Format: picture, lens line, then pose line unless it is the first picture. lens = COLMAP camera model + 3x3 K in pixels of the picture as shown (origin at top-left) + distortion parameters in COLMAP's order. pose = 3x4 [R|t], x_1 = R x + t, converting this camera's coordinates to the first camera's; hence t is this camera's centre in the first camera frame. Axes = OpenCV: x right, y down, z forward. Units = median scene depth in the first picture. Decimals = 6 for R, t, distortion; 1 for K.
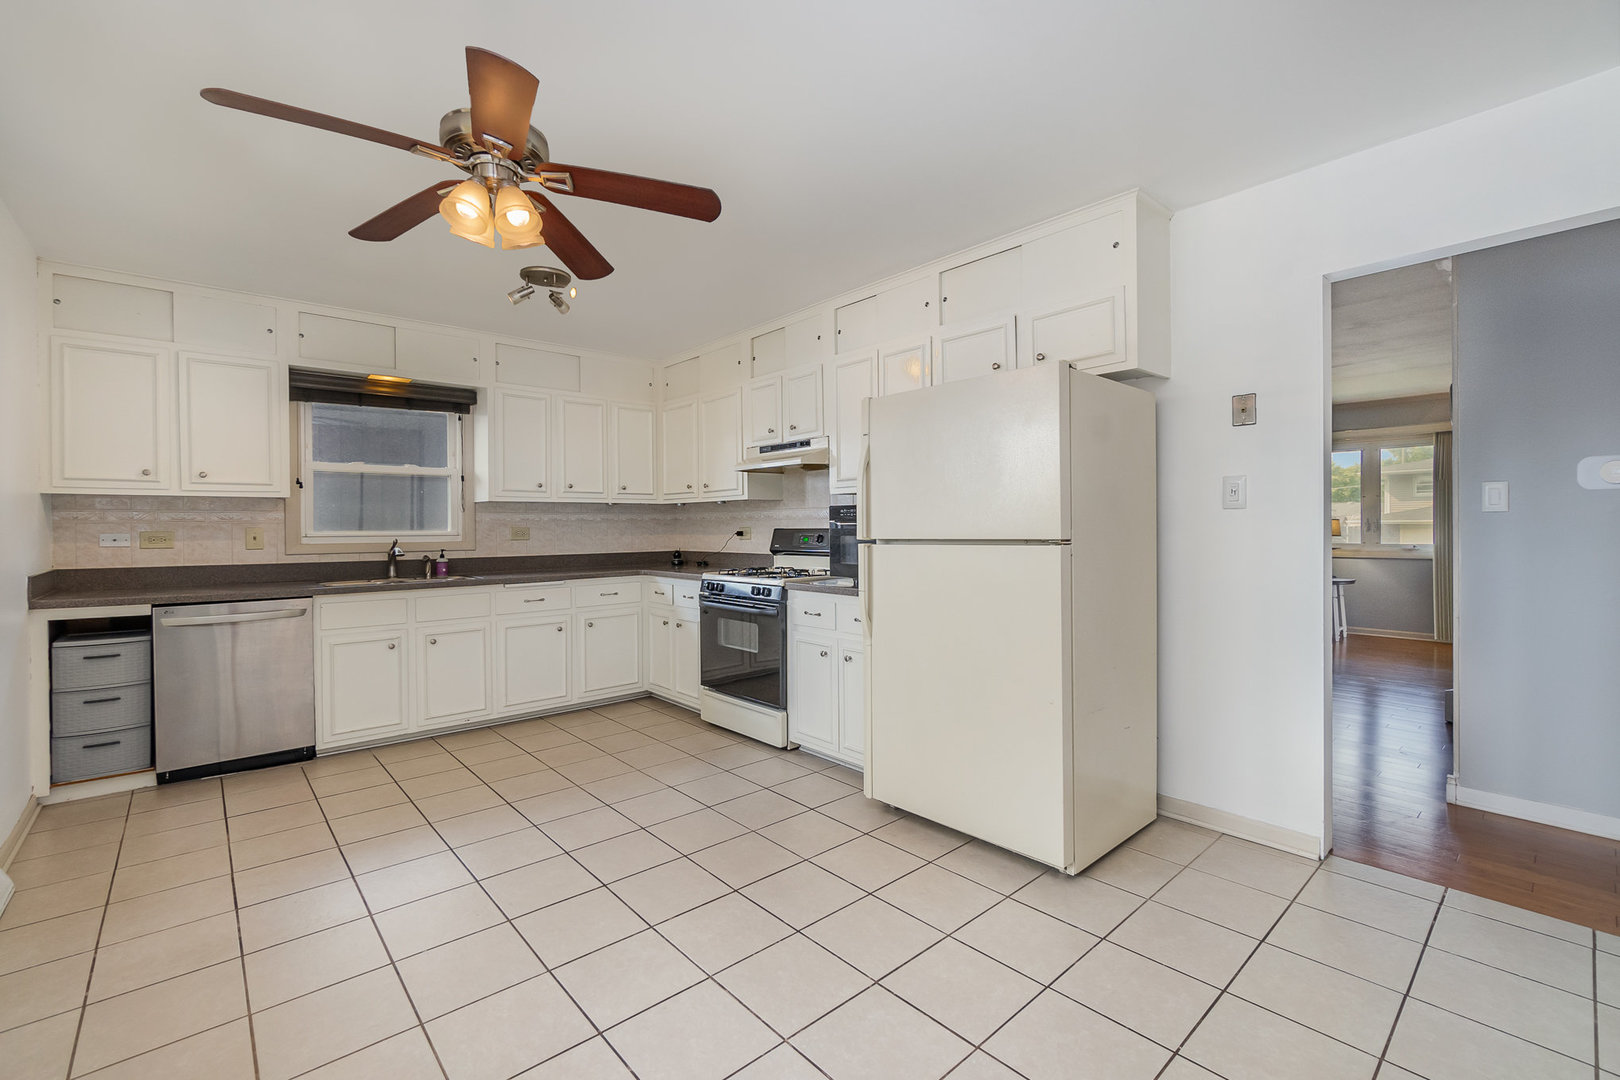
lens RADIAL K [[695.6, 0, 812.7], [0, 695.6, 531.8], [0, 0, 1]] dist [-0.003797, -0.000152]
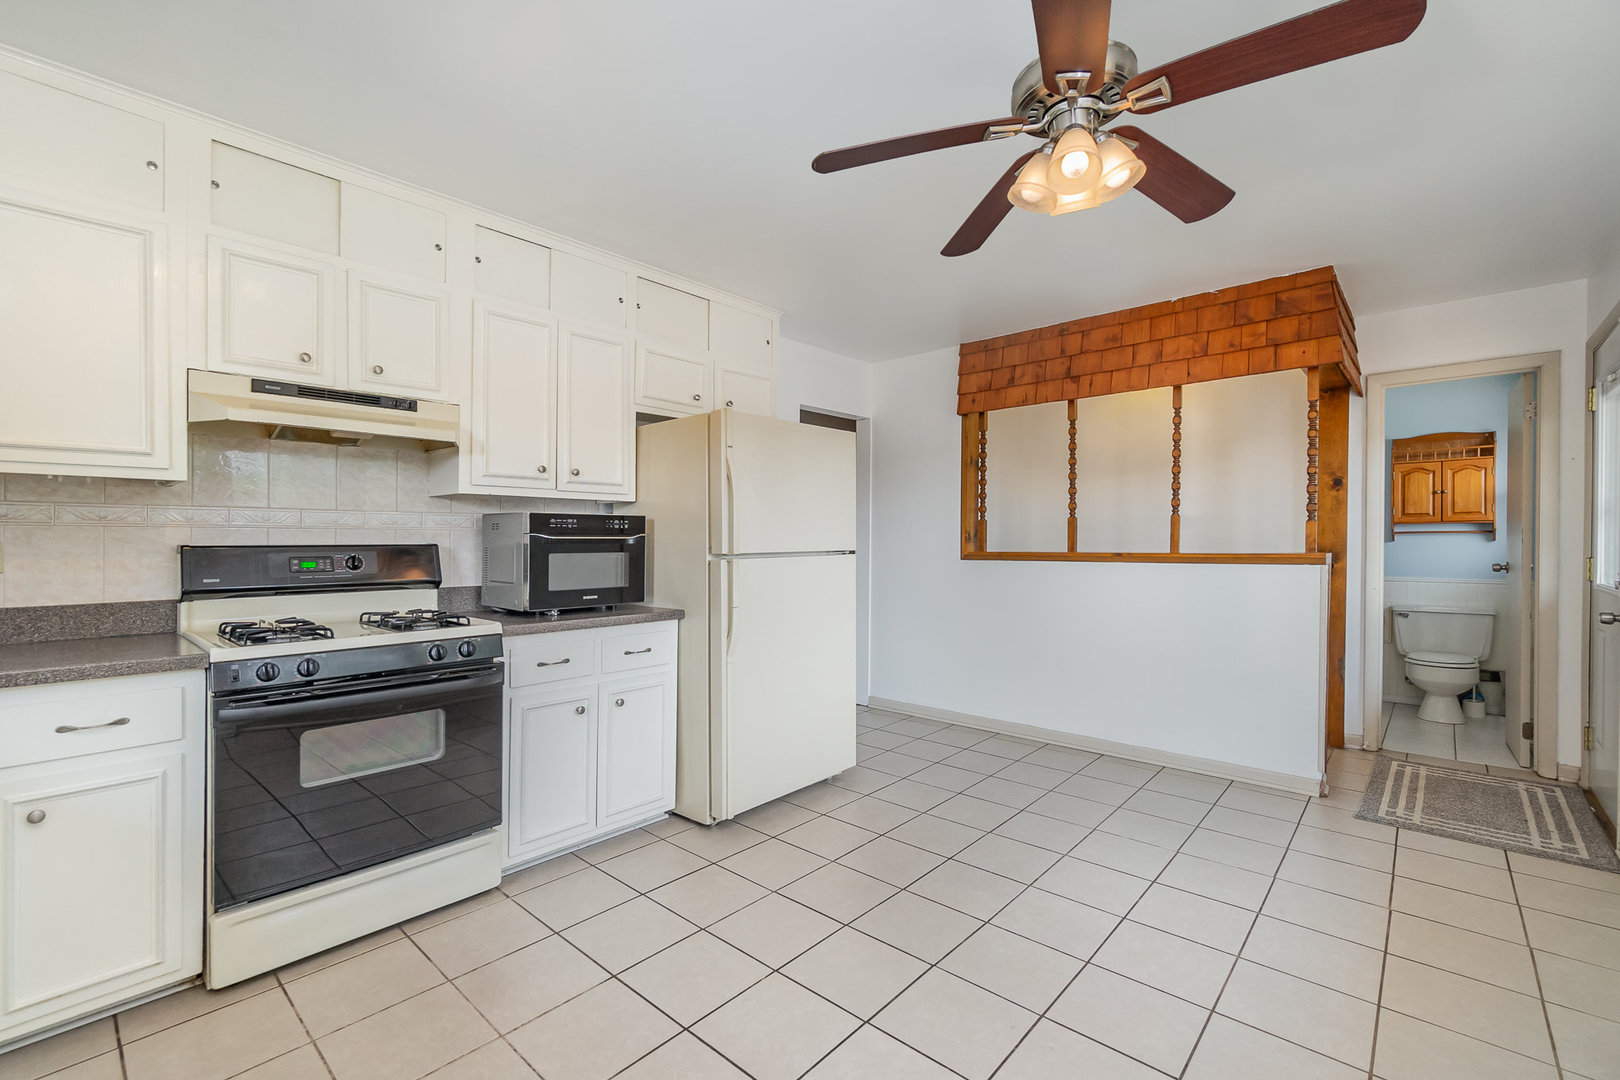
lens RADIAL K [[695.6, 0, 812.5], [0, 695.6, 541.8], [0, 0, 1]] dist [-0.003797, -0.000152]
pose [[-0.113046, 0.003053, 0.993585, -0.702304], [0.009045, 0.999957, -0.002043, -0.002856], [-0.993549, 0.008756, -0.113069, 0.769107]]
